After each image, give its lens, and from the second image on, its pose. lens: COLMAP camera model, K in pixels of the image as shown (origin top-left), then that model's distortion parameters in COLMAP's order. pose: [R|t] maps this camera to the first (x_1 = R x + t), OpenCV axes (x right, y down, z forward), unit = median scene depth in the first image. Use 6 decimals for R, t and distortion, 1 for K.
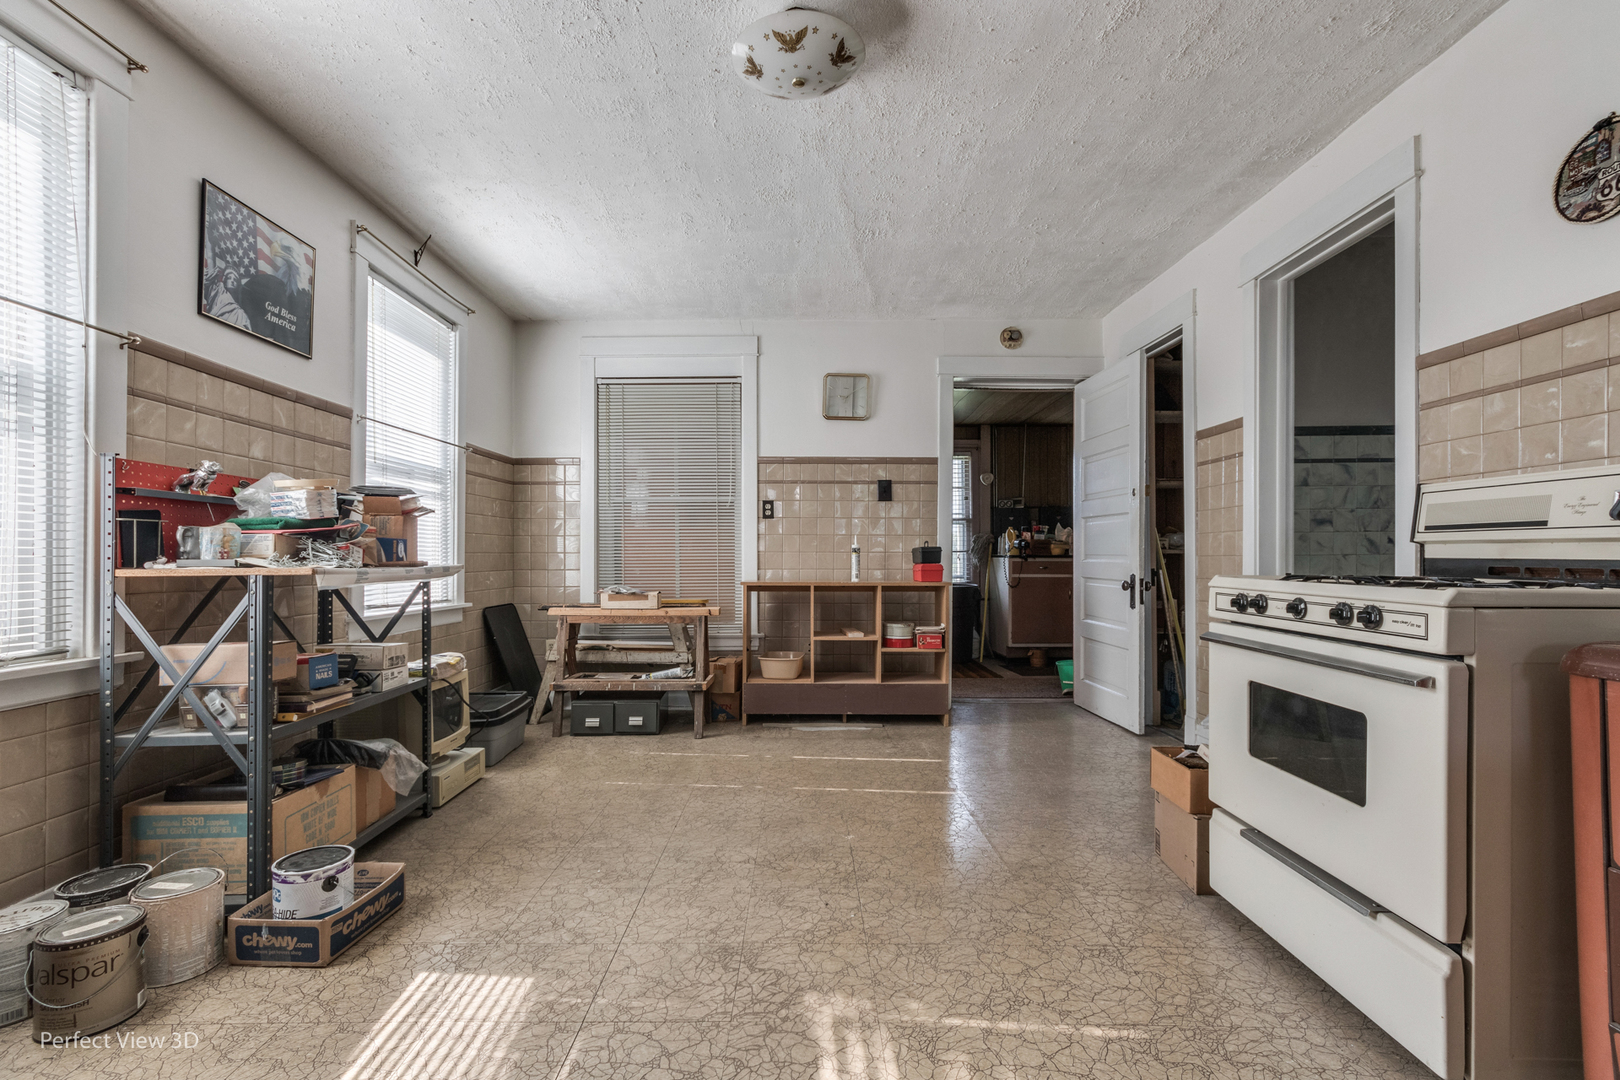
lens RADIAL K [[786.5, 0, 808.0], [0, 786.5, 559.4], [0, 0, 1]] dist [0.001610, 0.000203]
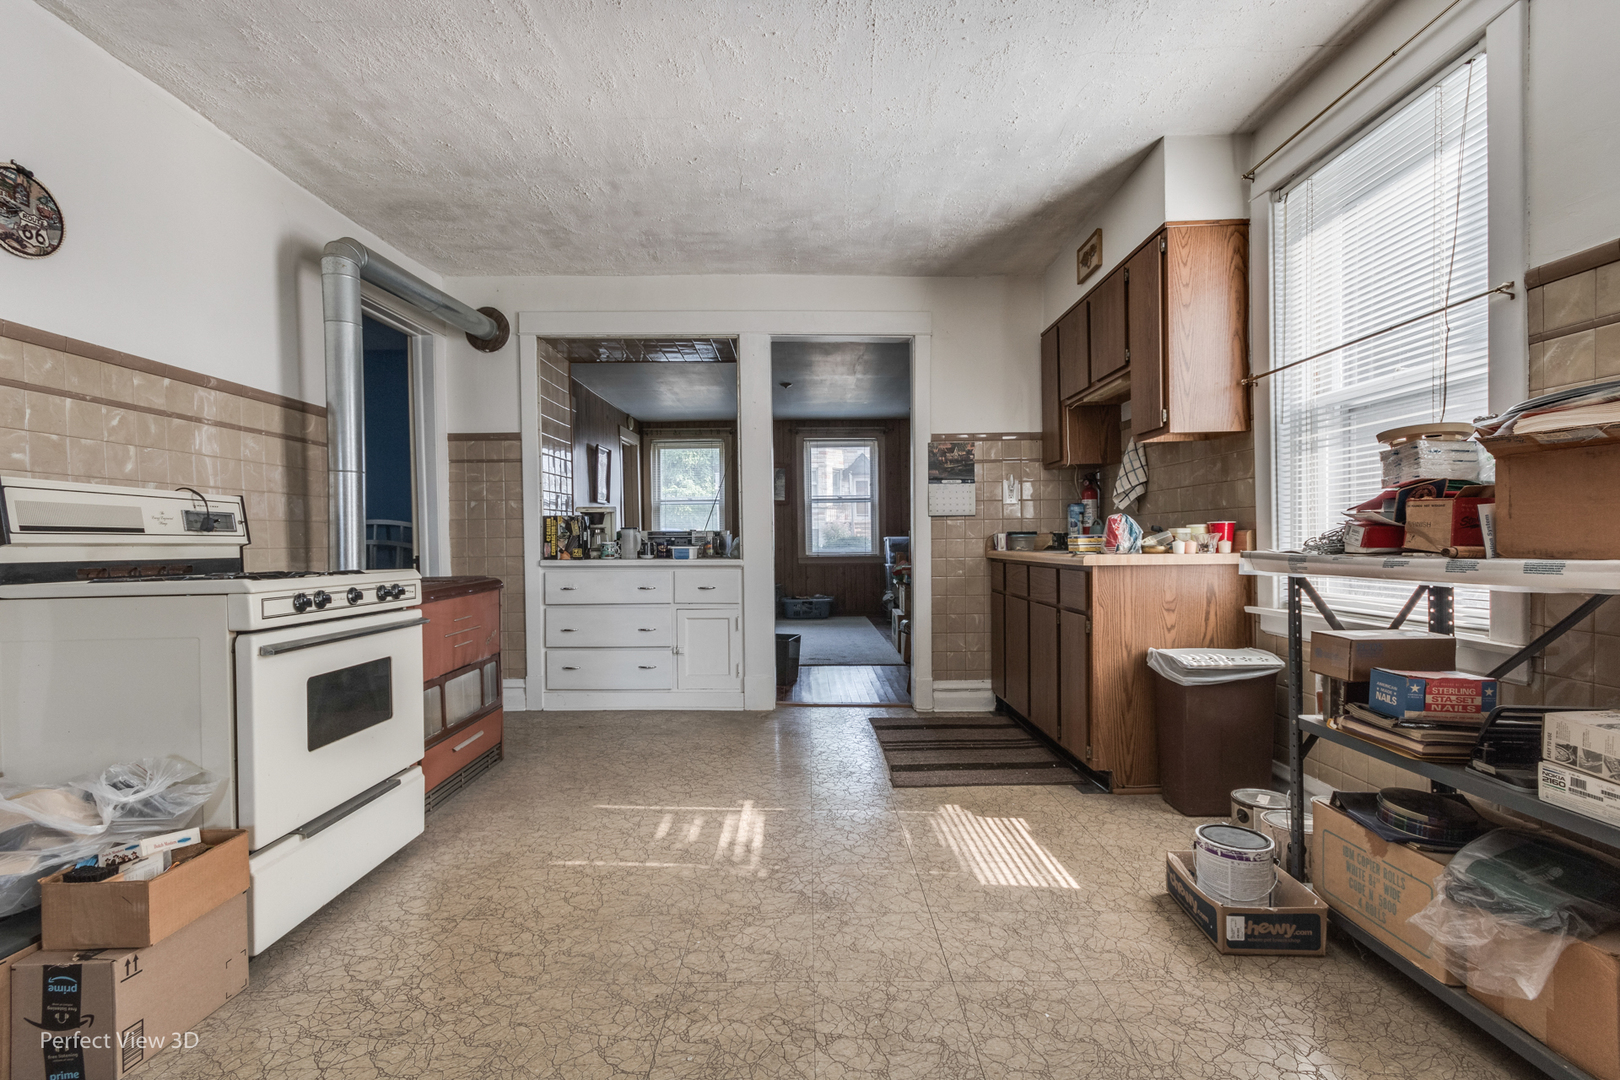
lens RADIAL K [[786.5, 0, 808.0], [0, 786.5, 559.4], [0, 0, 1]] dist [0.001610, 0.000203]
pose [[-0.999816, 0.018130, 0.006267, -0.090631], [0.018302, 0.999427, 0.028487, -0.015904], [-0.005747, 0.028597, -0.999575, 2.027511]]
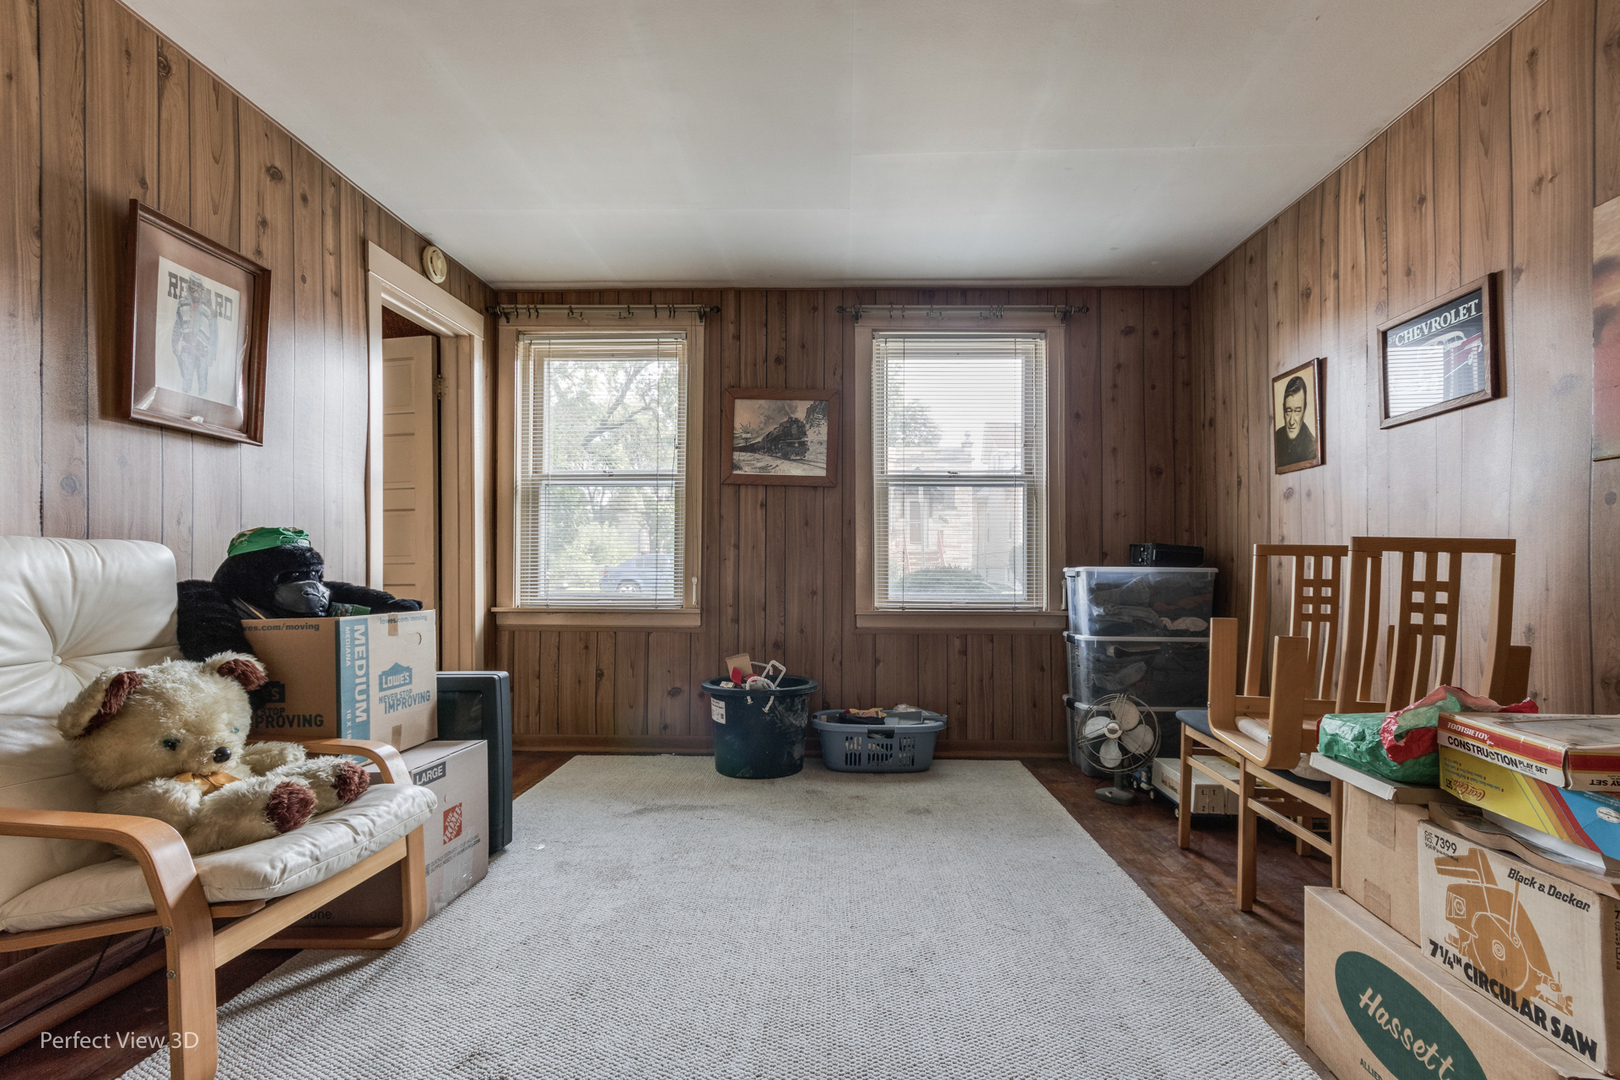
lens RADIAL K [[786.5, 0, 808.0], [0, 786.5, 559.4], [0, 0, 1]] dist [0.001610, 0.000203]
pose [[-0.999361, 0.001334, 0.035720, -0.059769], [0.001150, 0.999986, -0.005170, -0.016503], [-0.035727, -0.005126, -0.999348, 1.407032]]
